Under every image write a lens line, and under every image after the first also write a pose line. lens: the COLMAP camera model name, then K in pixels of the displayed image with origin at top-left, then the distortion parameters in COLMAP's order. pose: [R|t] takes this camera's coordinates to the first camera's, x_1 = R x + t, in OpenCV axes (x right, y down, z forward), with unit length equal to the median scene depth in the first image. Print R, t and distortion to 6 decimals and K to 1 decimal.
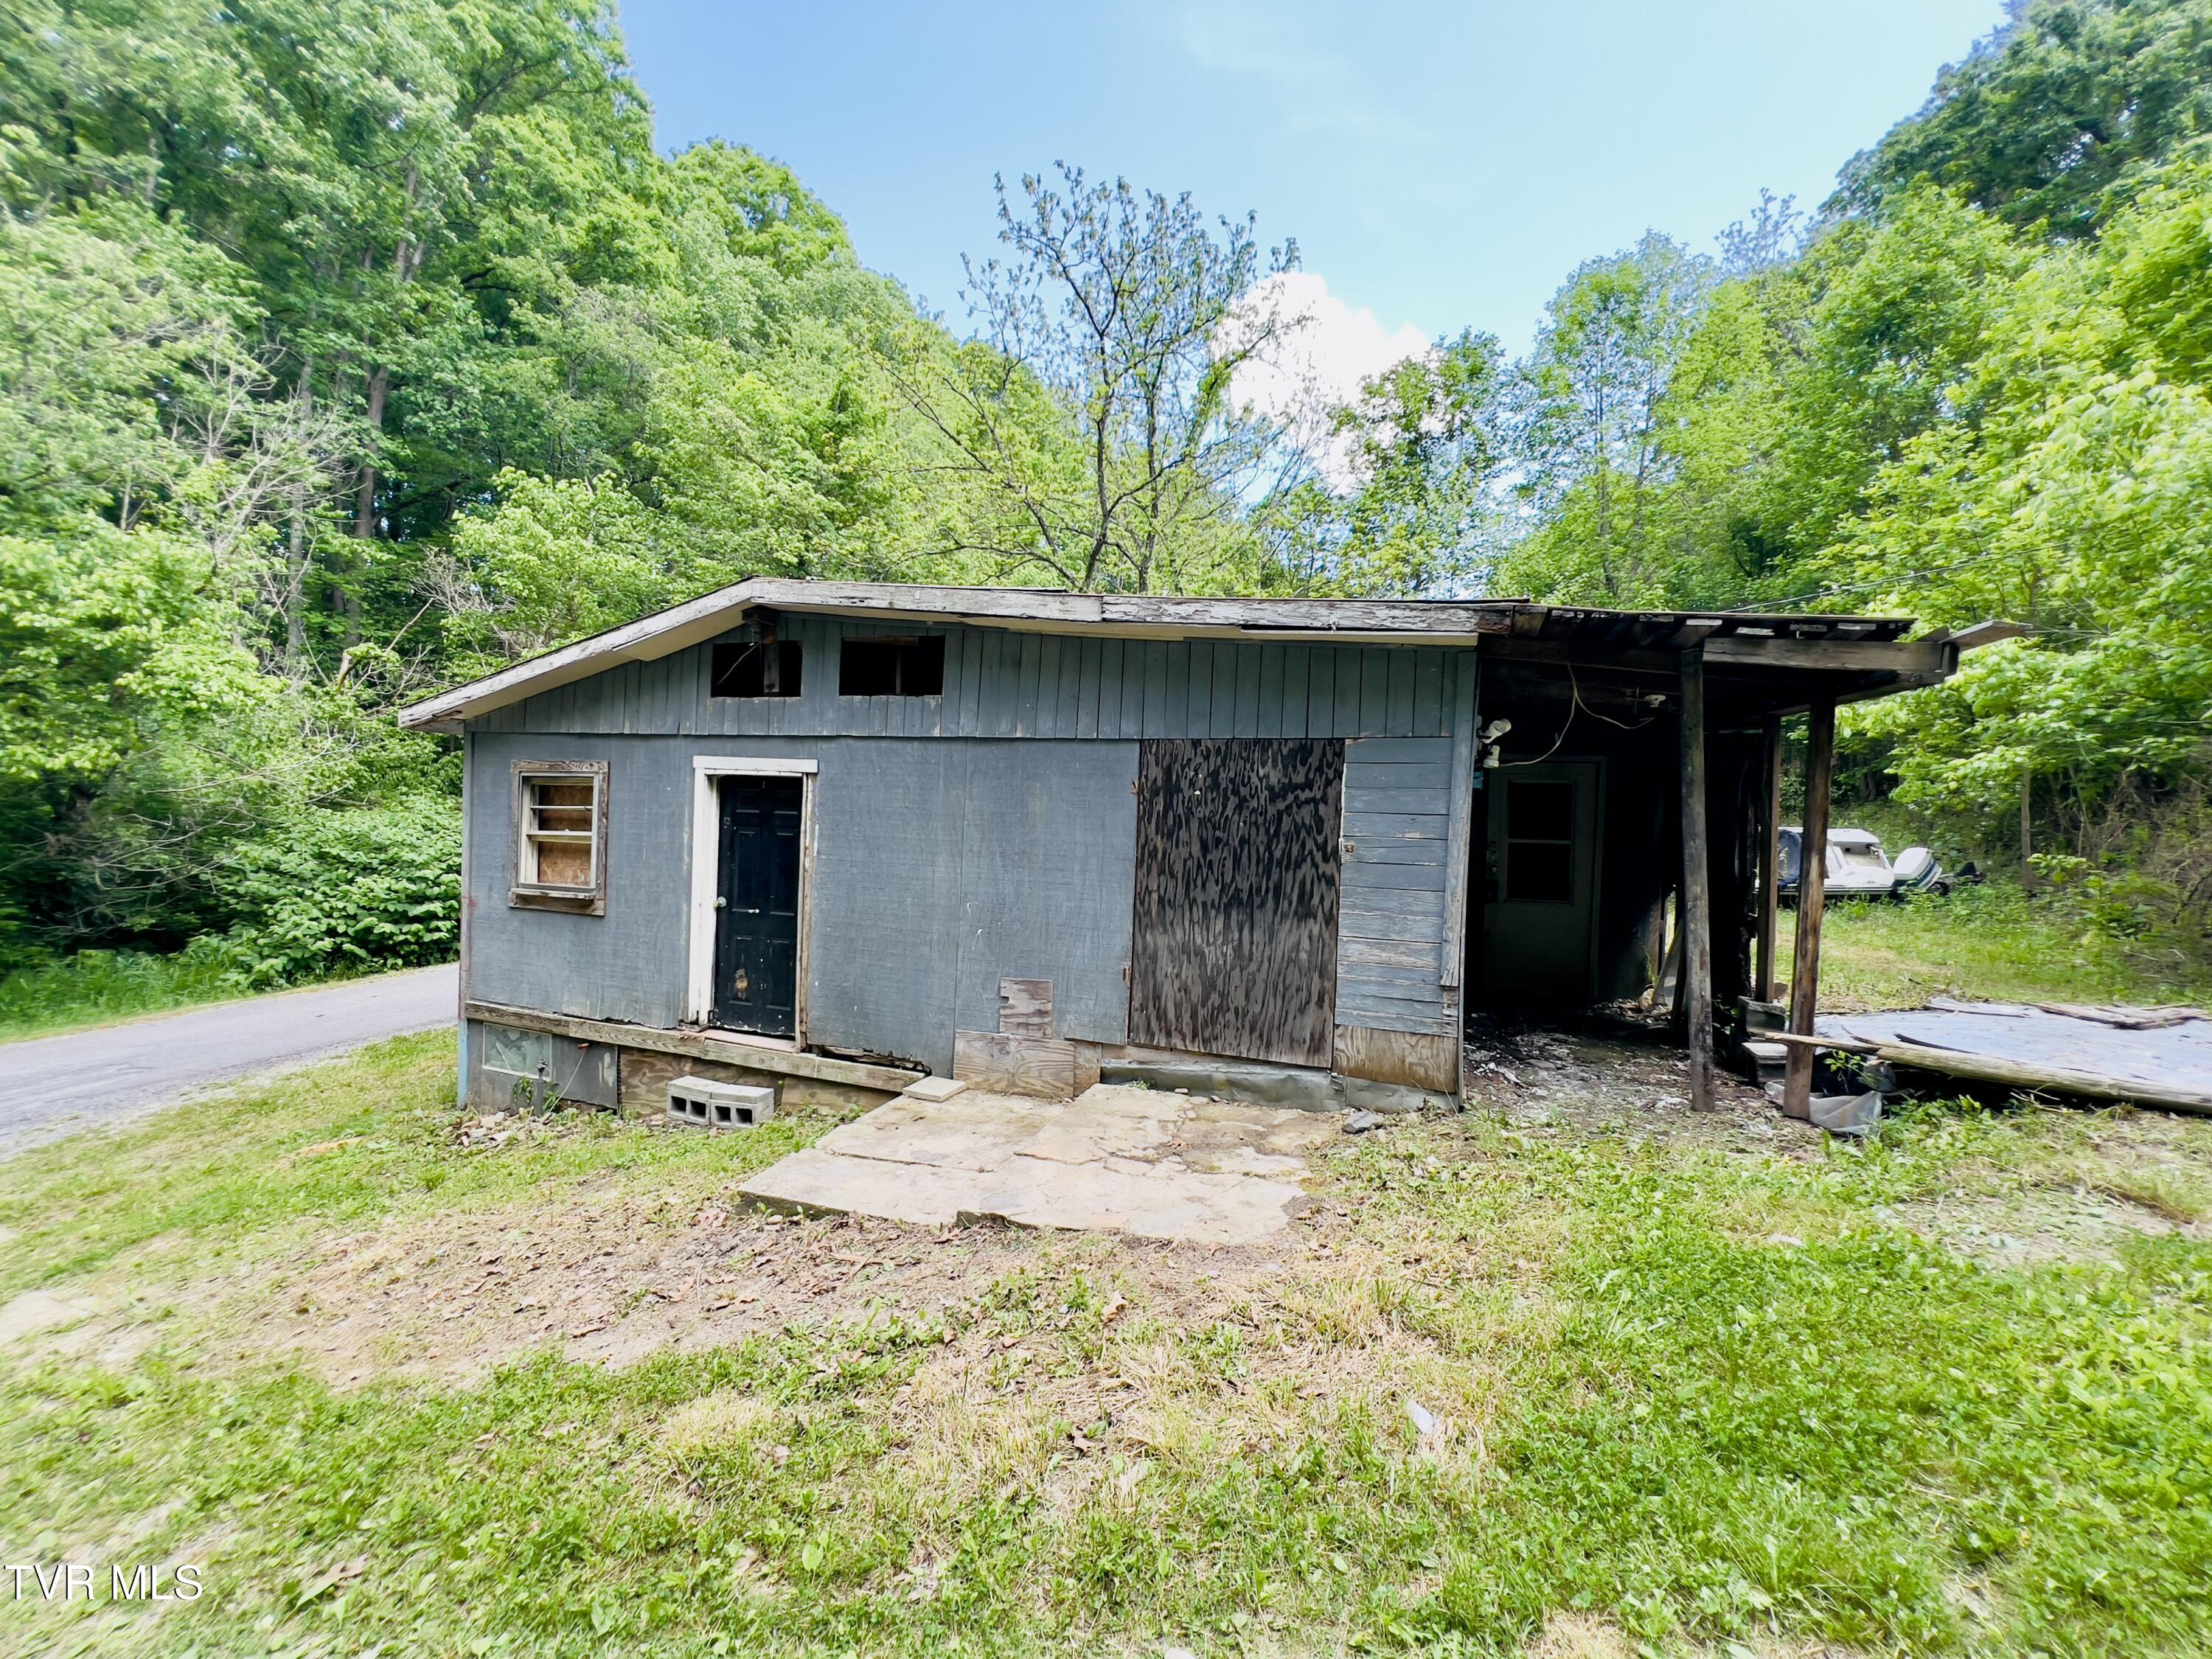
lens RADIAL K [[884.1, 0, 1109.1], [0, 884.1, 828.2], [0, 0, 1]] dist [0.000288, -0.000602]
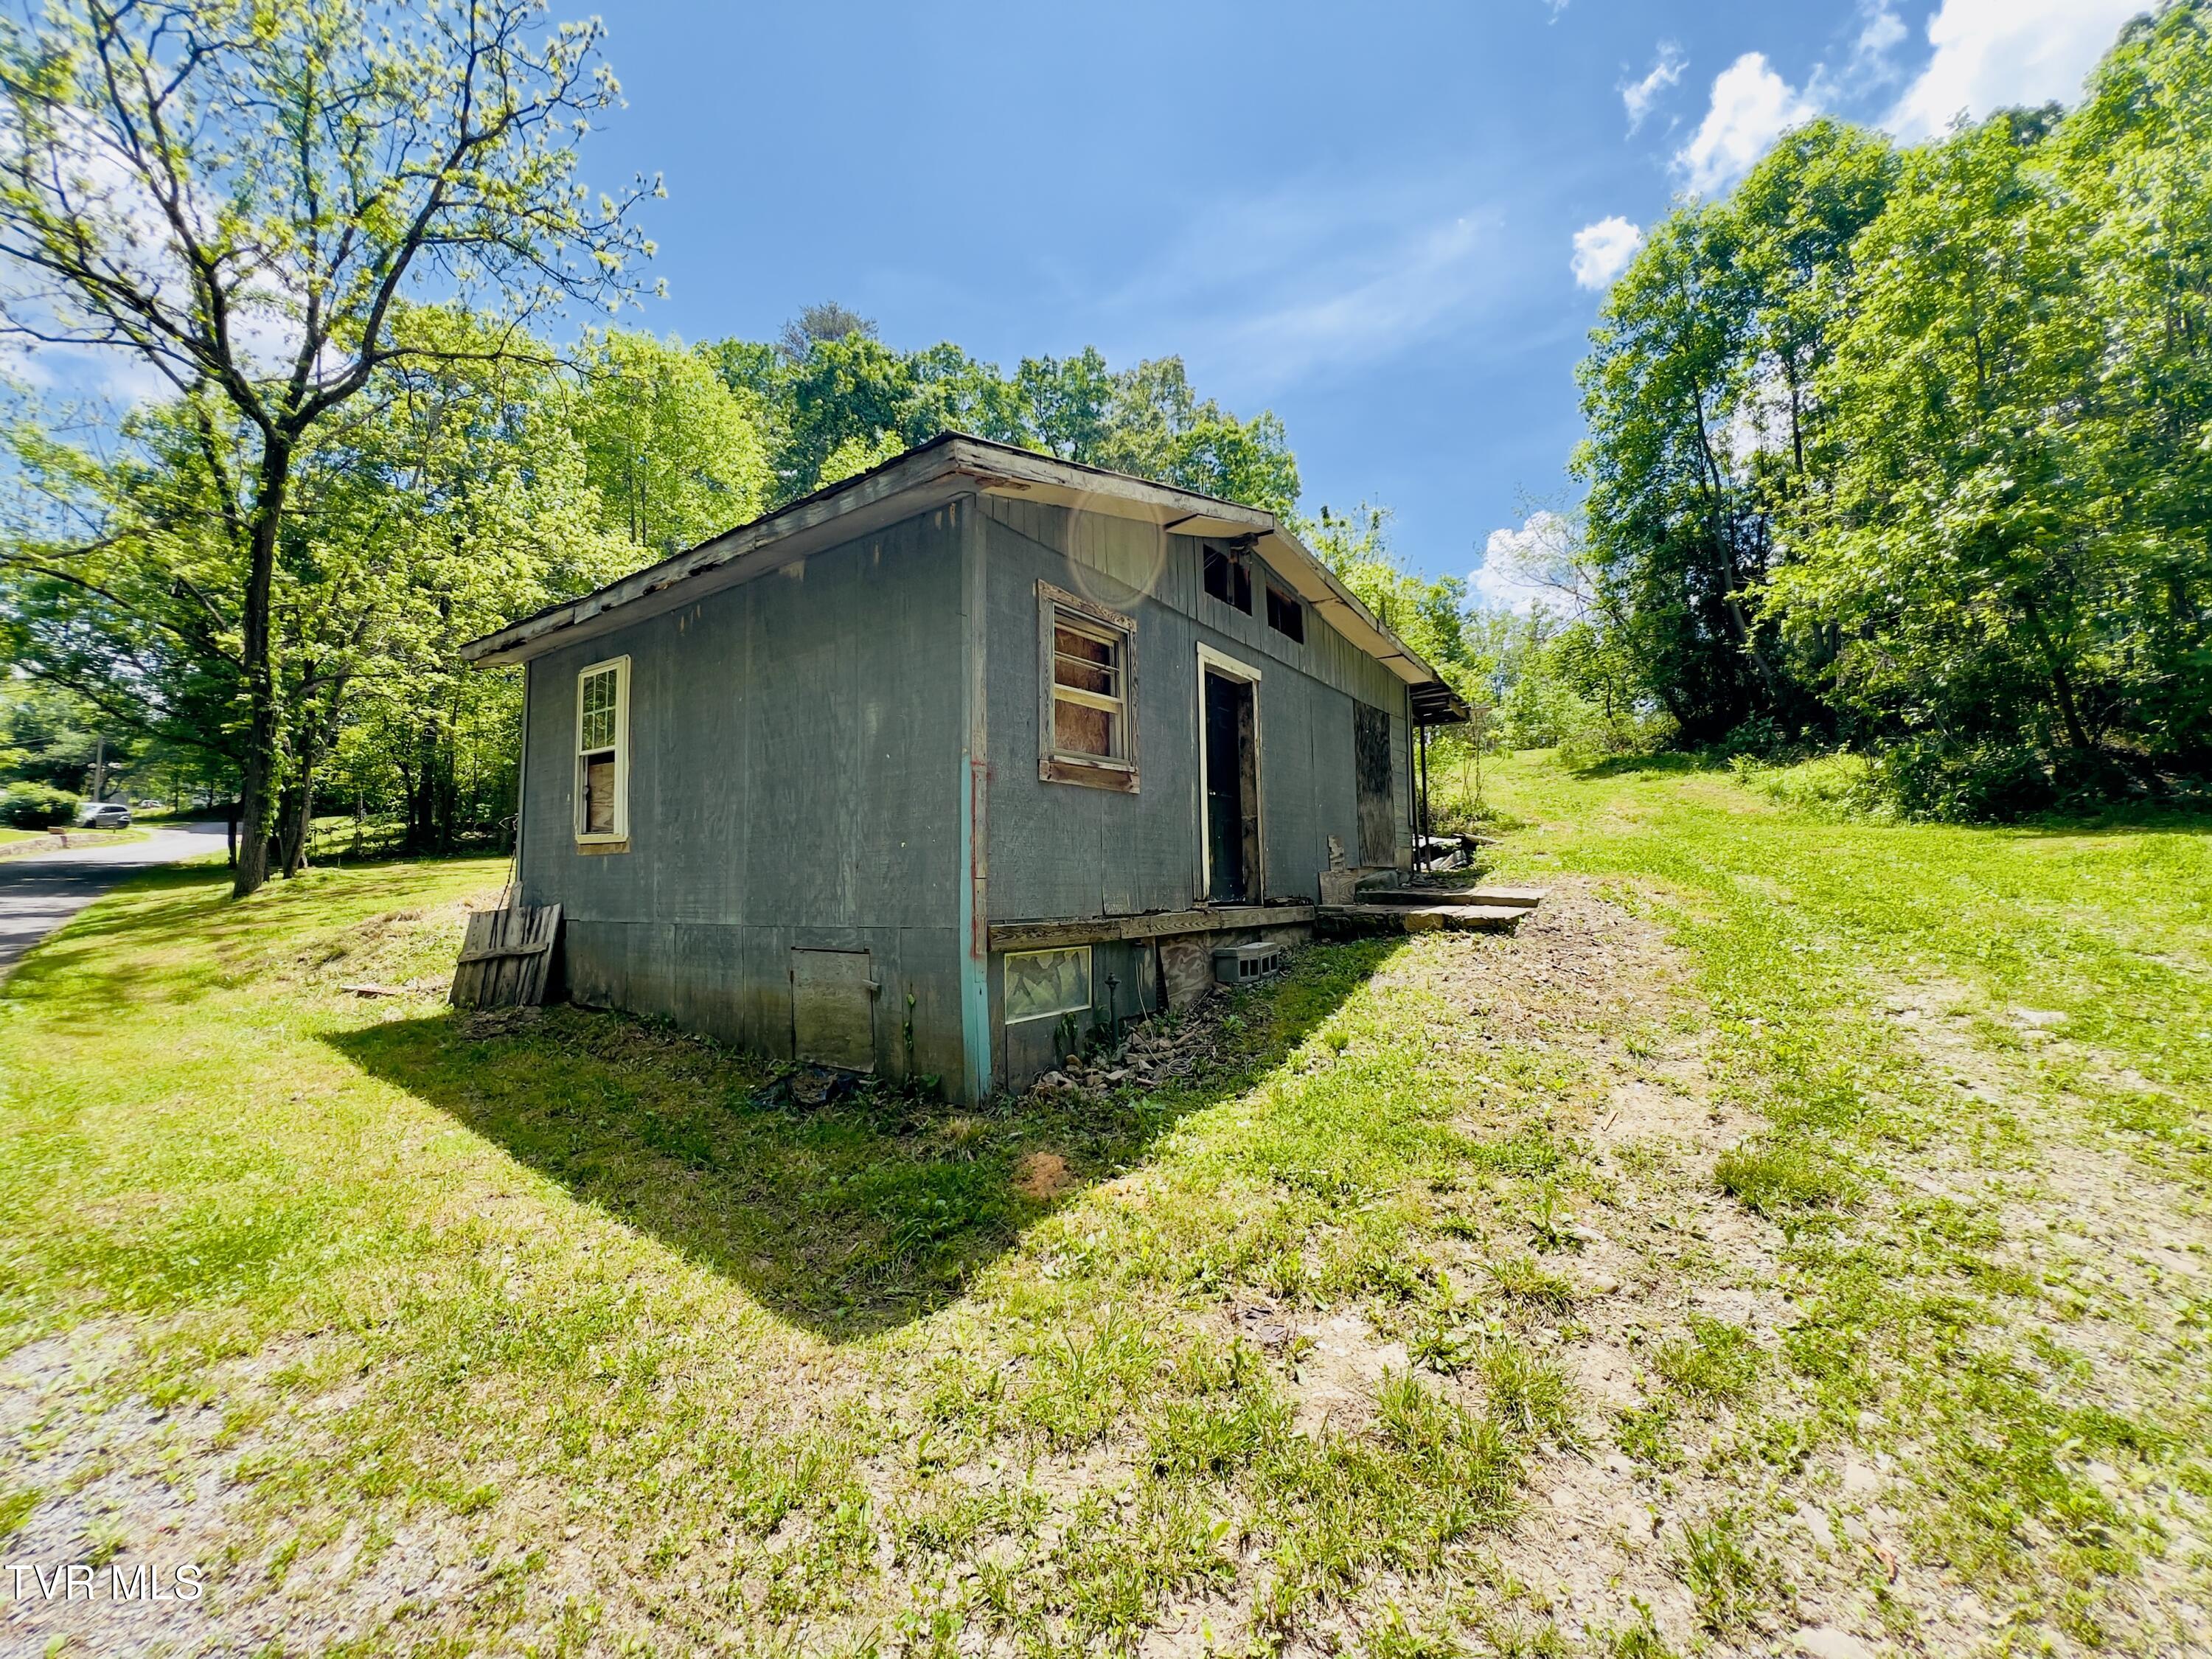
lens RADIAL K [[884.1, 0, 1106.8], [0, 884.1, 821.1], [0, 0, 1]] dist [0.000288, -0.000602]
pose [[0.254032, 0.032557, 0.966648, -1.529794], [0.033969, 0.998516, -0.042558, 0.173715], [-0.966599, 0.043648, 0.252549, 0.869929]]
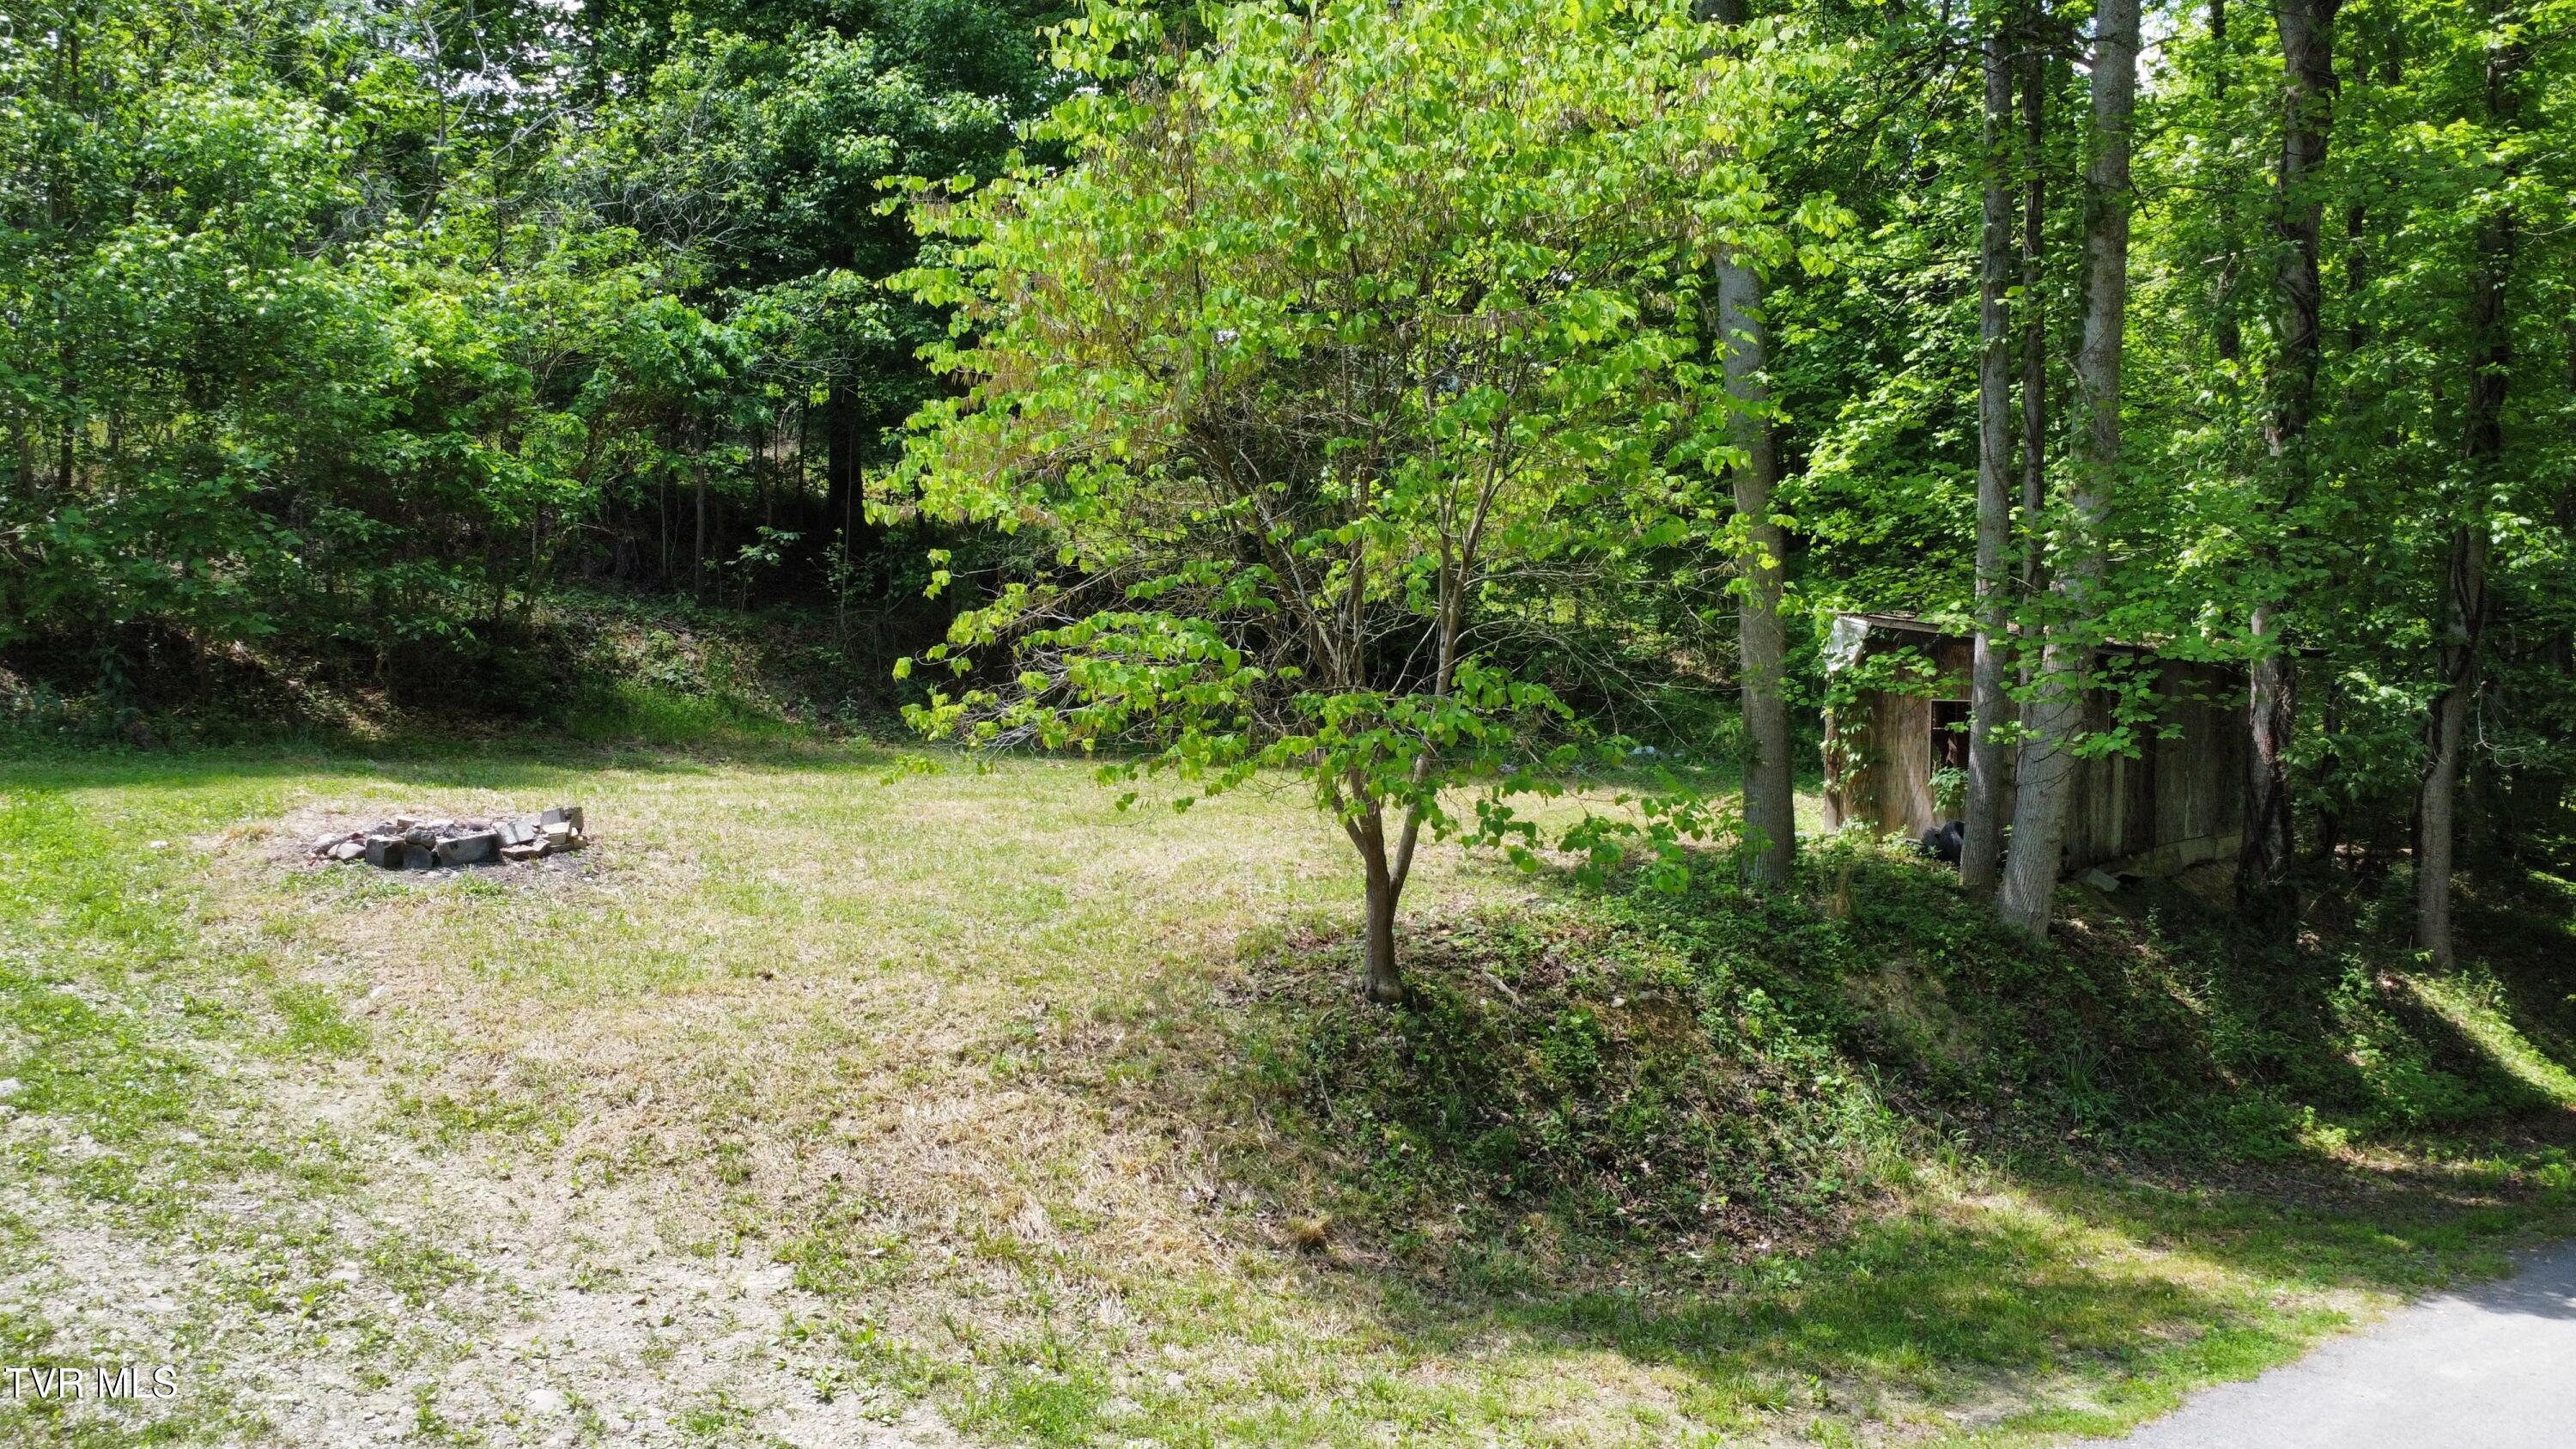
lens RADIAL K [[1926.5, 0, 1263.9], [0, 1926.5, 718.7], [0, 0, 1]] dist [0.010224, -0.016443]
pose [[-0.945027, -0.053221, 0.322631, -1.977095], [-0.043469, 0.998356, 0.037363, -0.044921], [-0.324089, 0.021284, -0.945787, 1.376206]]
